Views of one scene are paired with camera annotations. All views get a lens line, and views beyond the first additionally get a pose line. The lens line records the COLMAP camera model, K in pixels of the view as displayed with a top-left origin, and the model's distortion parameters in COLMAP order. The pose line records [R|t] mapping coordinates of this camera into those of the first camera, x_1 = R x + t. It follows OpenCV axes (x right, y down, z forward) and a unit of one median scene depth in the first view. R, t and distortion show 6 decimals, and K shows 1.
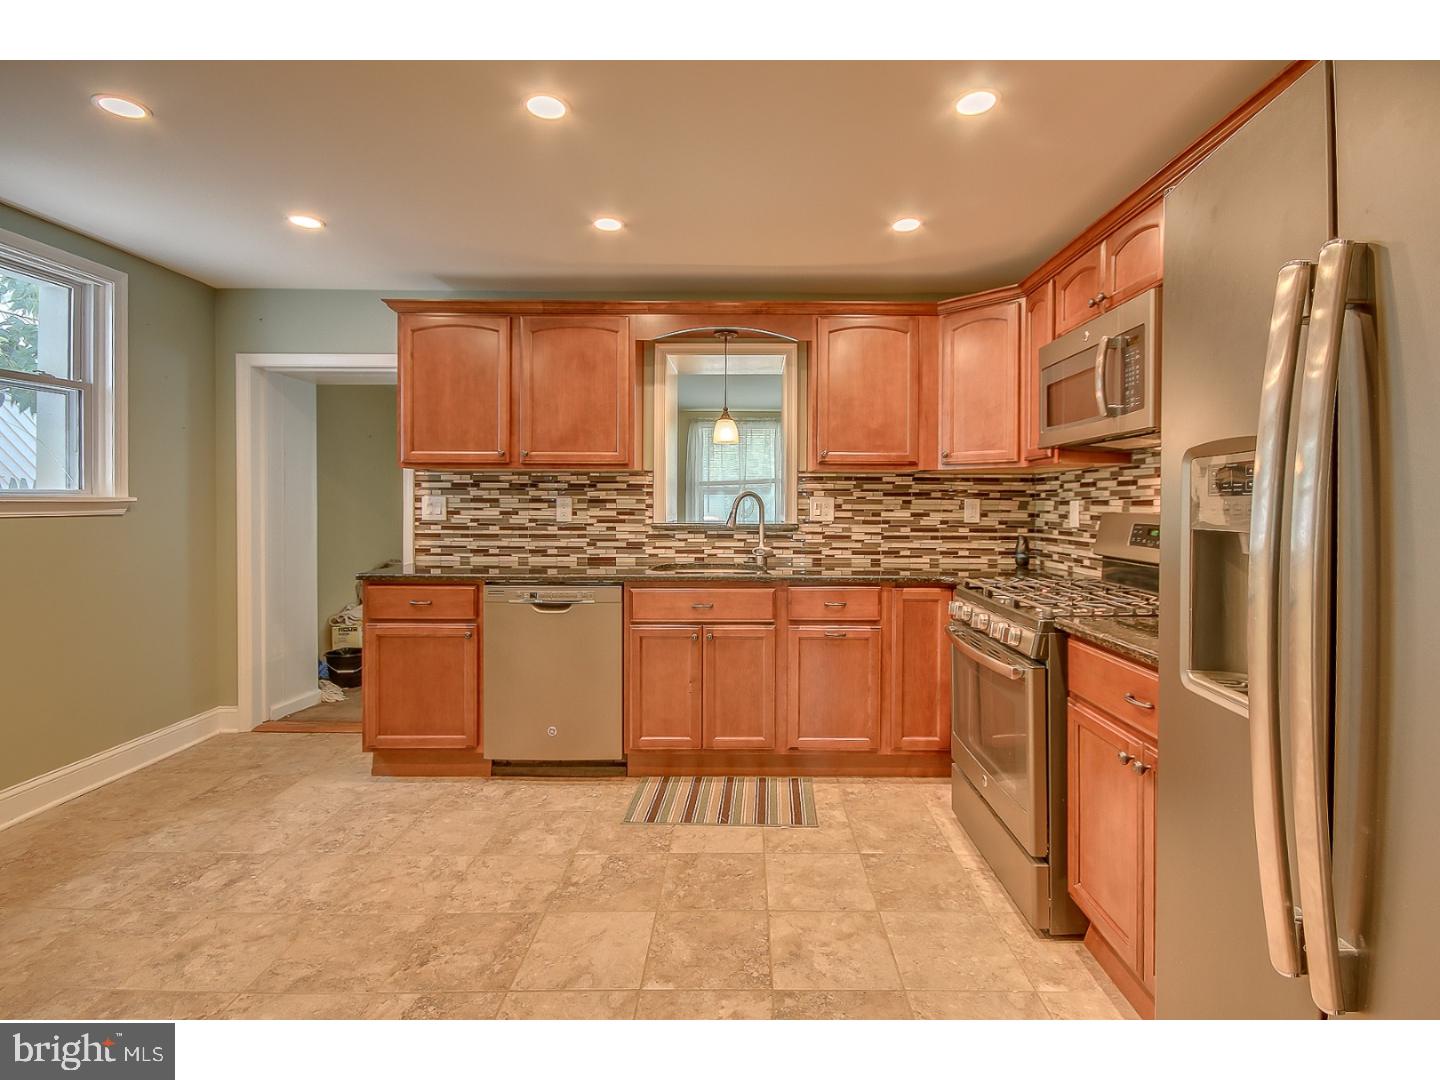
lens RADIAL K [[679.6, 0, 754.7], [0, 679.6, 507.5], [0, 0, 1]] dist [-0.004436, -0.003107]
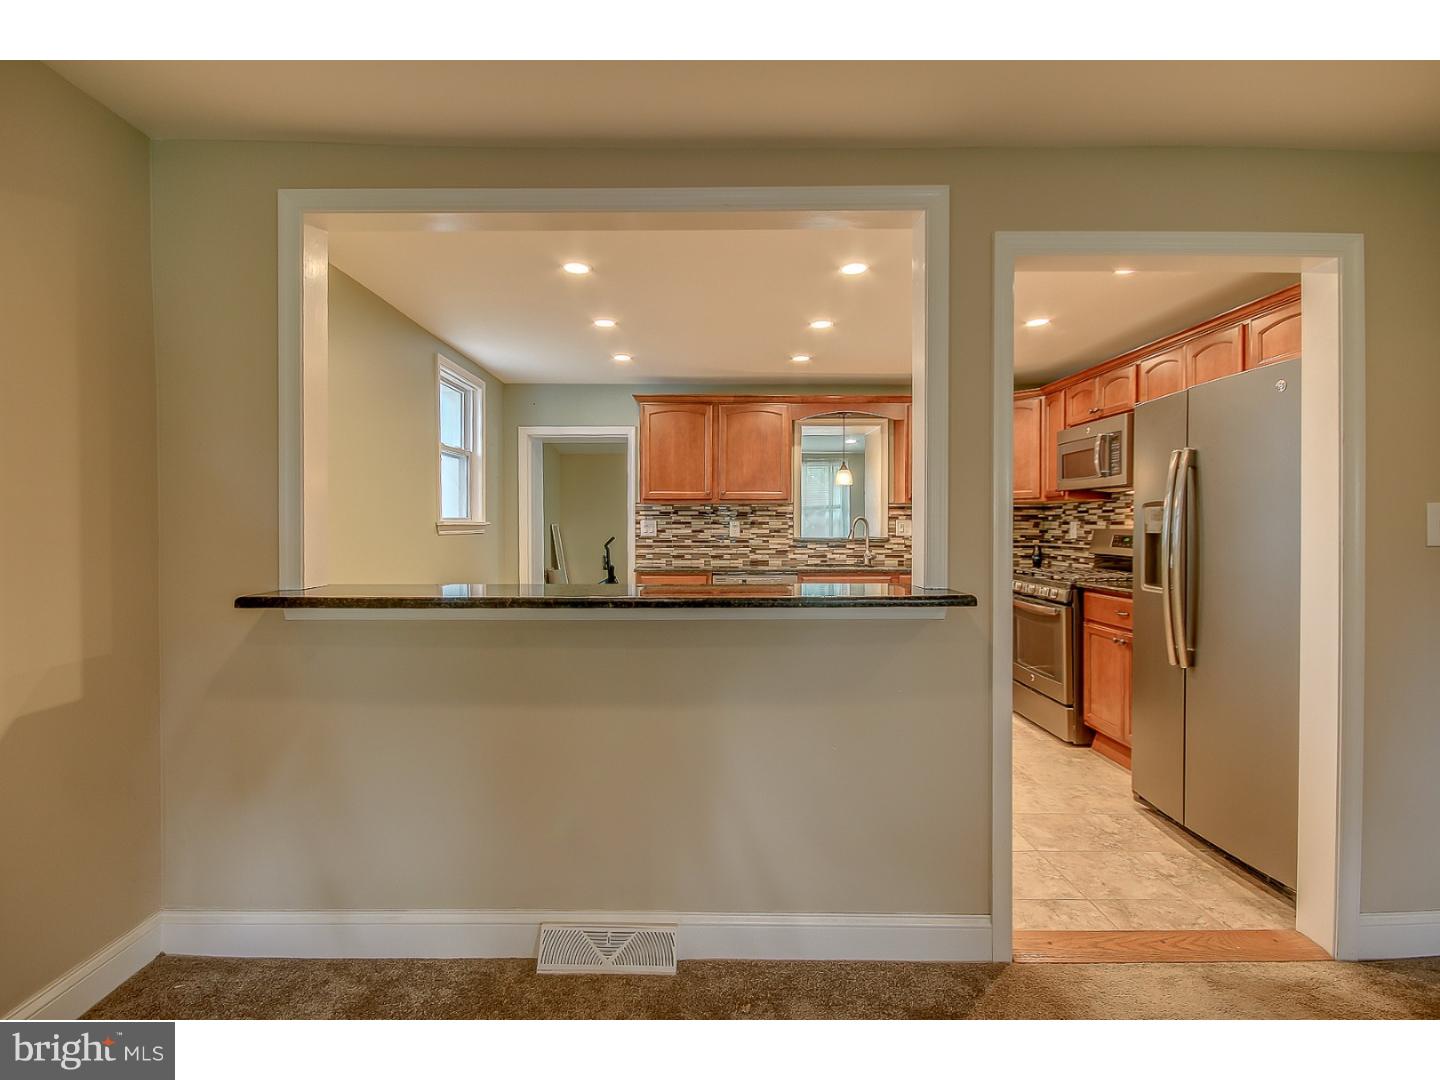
lens RADIAL K [[679.6, 0, 722.8], [0, 679.6, 531.7], [0, 0, 1]] dist [-0.004436, -0.003107]
pose [[0.999941, -0.004057, 0.010091, -0.338799], [0.004011, 0.999981, 0.004584, 0.002445], [-0.010110, -0.004543, 0.999939, -0.536483]]
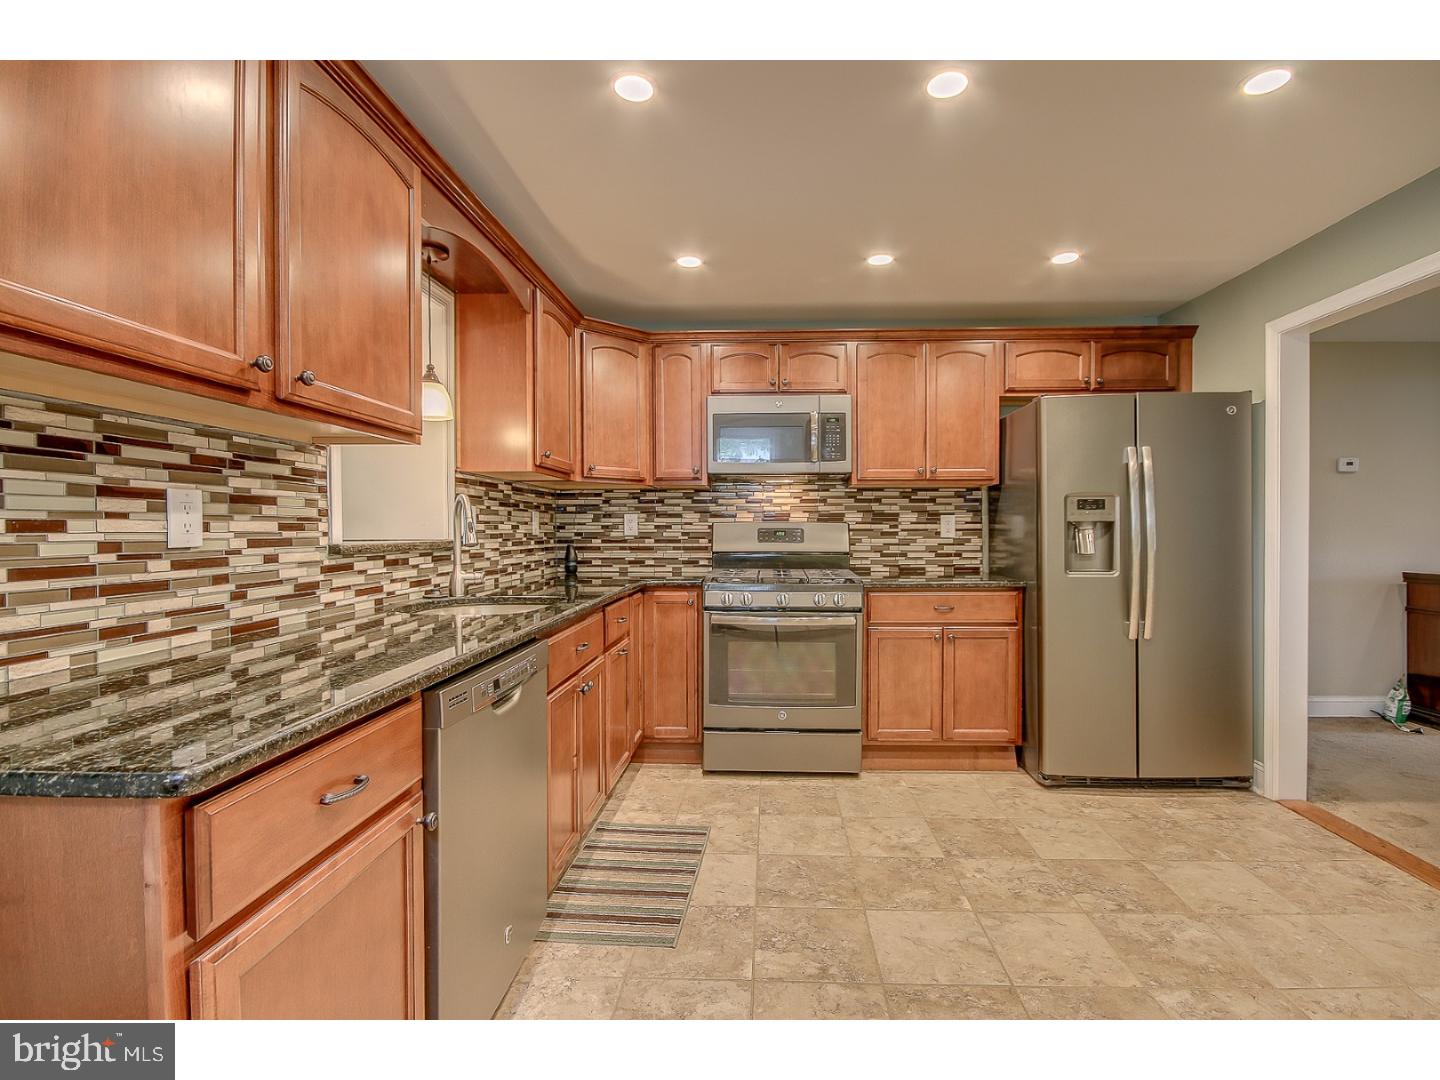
lens RADIAL K [[679.6, 0, 740.0], [0, 679.6, 537.5], [0, 0, 1]] dist [-0.004436, -0.003107]
pose [[0.053556, -0.018739, 0.998389, -0.700773], [0.009229, 0.999790, 0.018270, 0.011315], [-0.998522, 0.008236, 0.053718, 0.682512]]
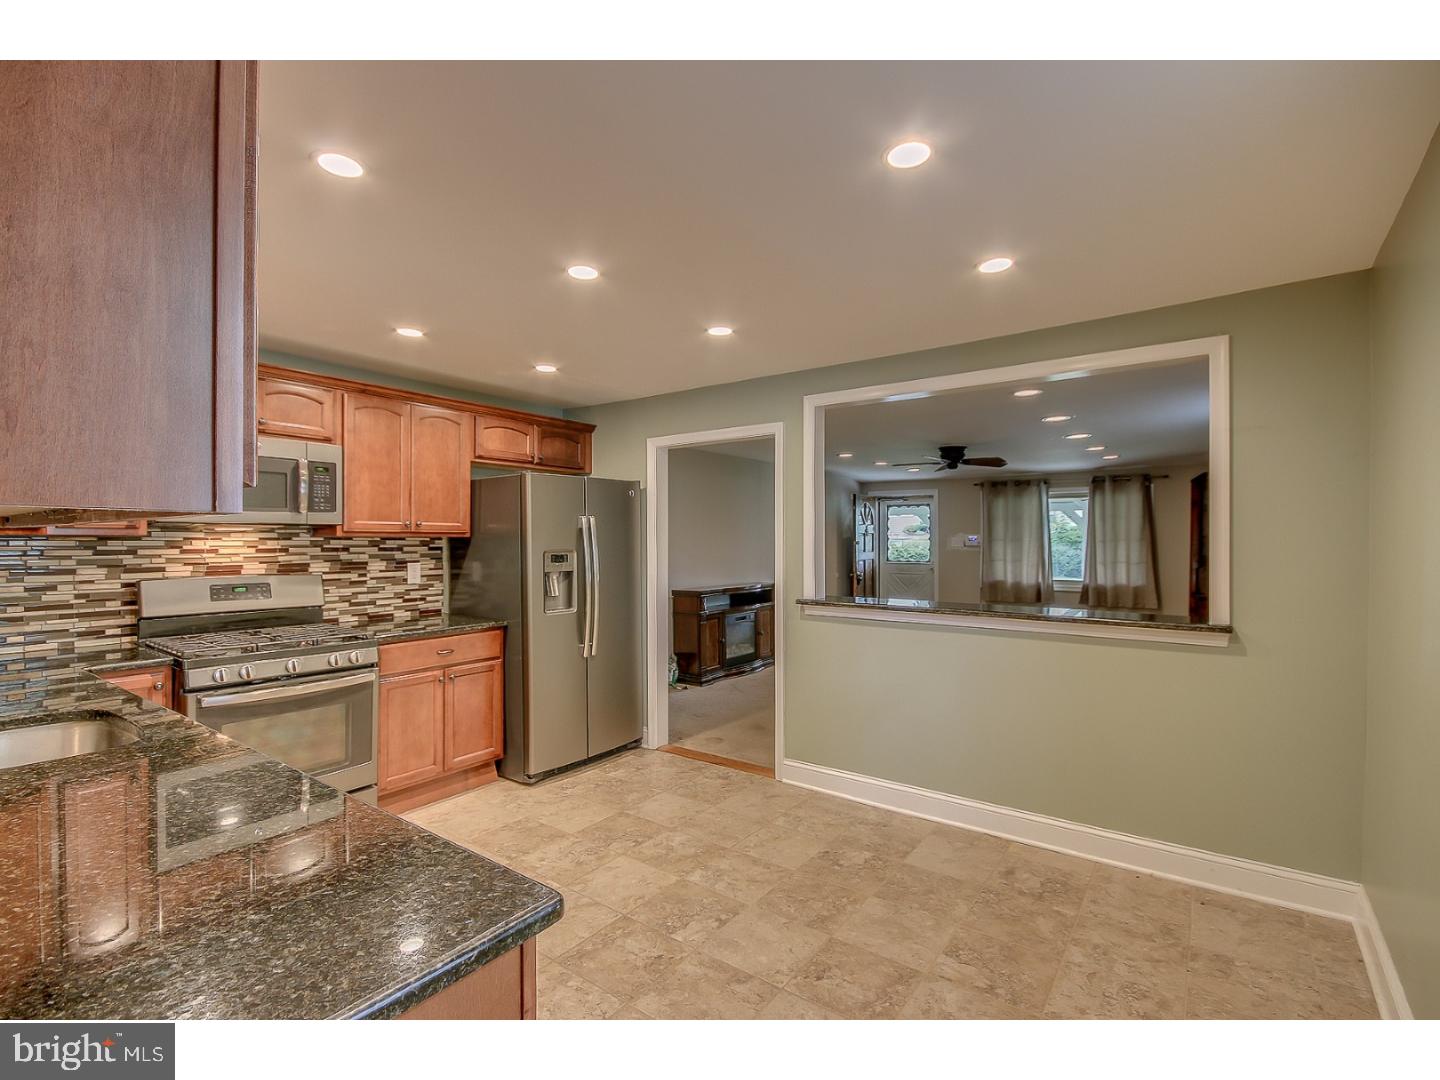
lens RADIAL K [[679.6, 0, 711.5], [0, 679.6, 543.3], [0, 0, 1]] dist [-0.004436, -0.003107]
pose [[-0.791608, -0.005084, 0.611008, -0.707528], [0.002691, 0.999927, 0.011806, -0.049292], [-0.611023, 0.010990, -0.791536, 1.027238]]
